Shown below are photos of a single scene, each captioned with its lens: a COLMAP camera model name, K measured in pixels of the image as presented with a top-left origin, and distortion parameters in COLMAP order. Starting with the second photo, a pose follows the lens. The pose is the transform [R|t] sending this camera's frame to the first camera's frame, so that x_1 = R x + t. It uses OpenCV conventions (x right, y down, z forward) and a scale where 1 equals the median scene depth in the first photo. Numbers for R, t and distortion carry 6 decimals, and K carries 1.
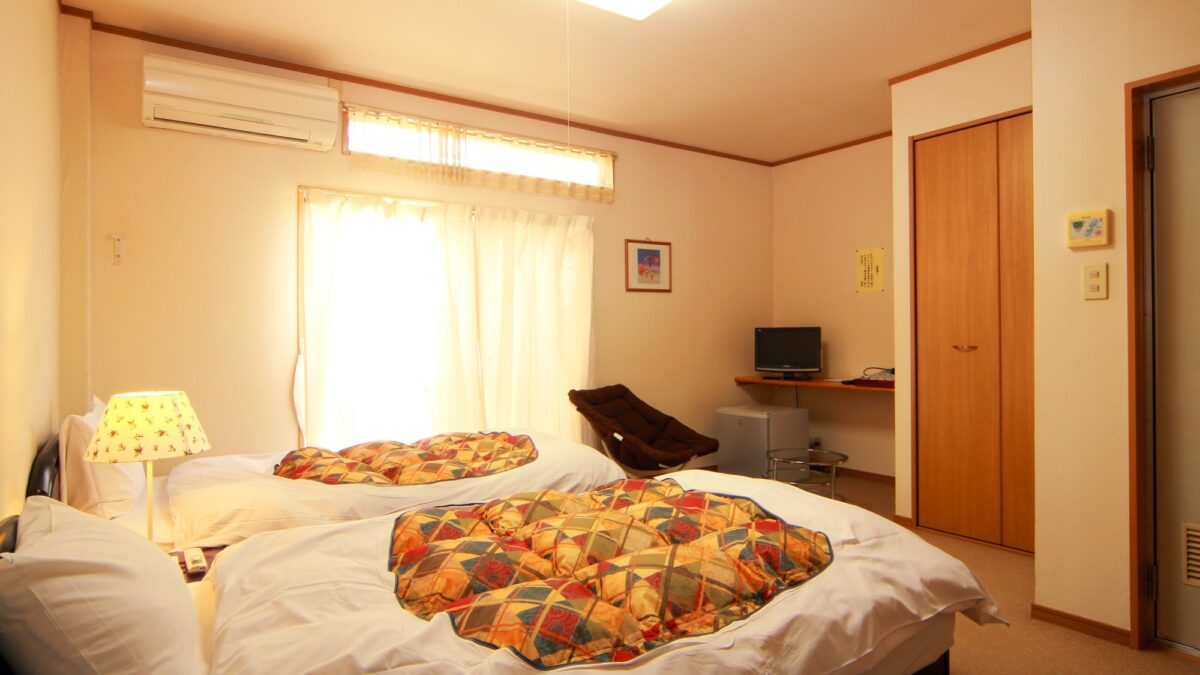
lens RADIAL K [[678.5, 0, 598.9], [0, 678.5, 369.8], [0, 0, 1]] dist [-0.009634, -0.001911]
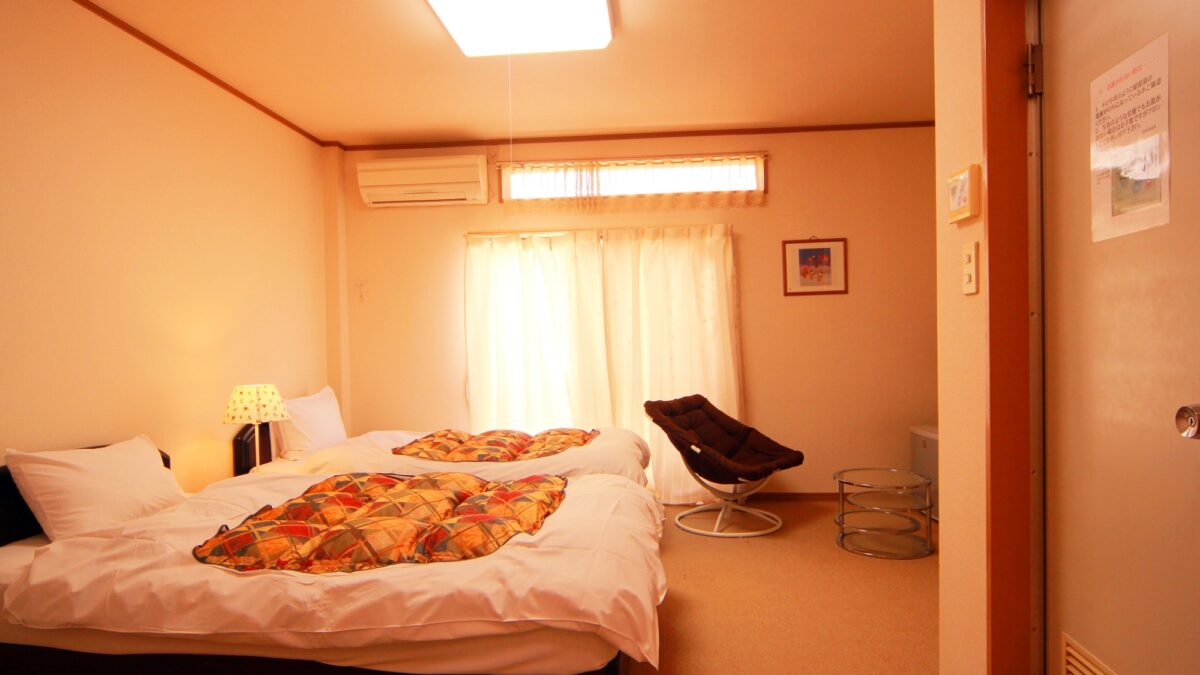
lens RADIAL K [[679.8, 0, 600.5], [0, 679.8, 397.5], [0, 0, 1]] dist [-0.029373, 0.022669]
pose [[0.768226, 0.041951, -0.638803, 0.564410], [-0.018424, 0.998886, 0.043440, -0.012636], [0.639914, -0.021603, 0.768143, 0.130086]]
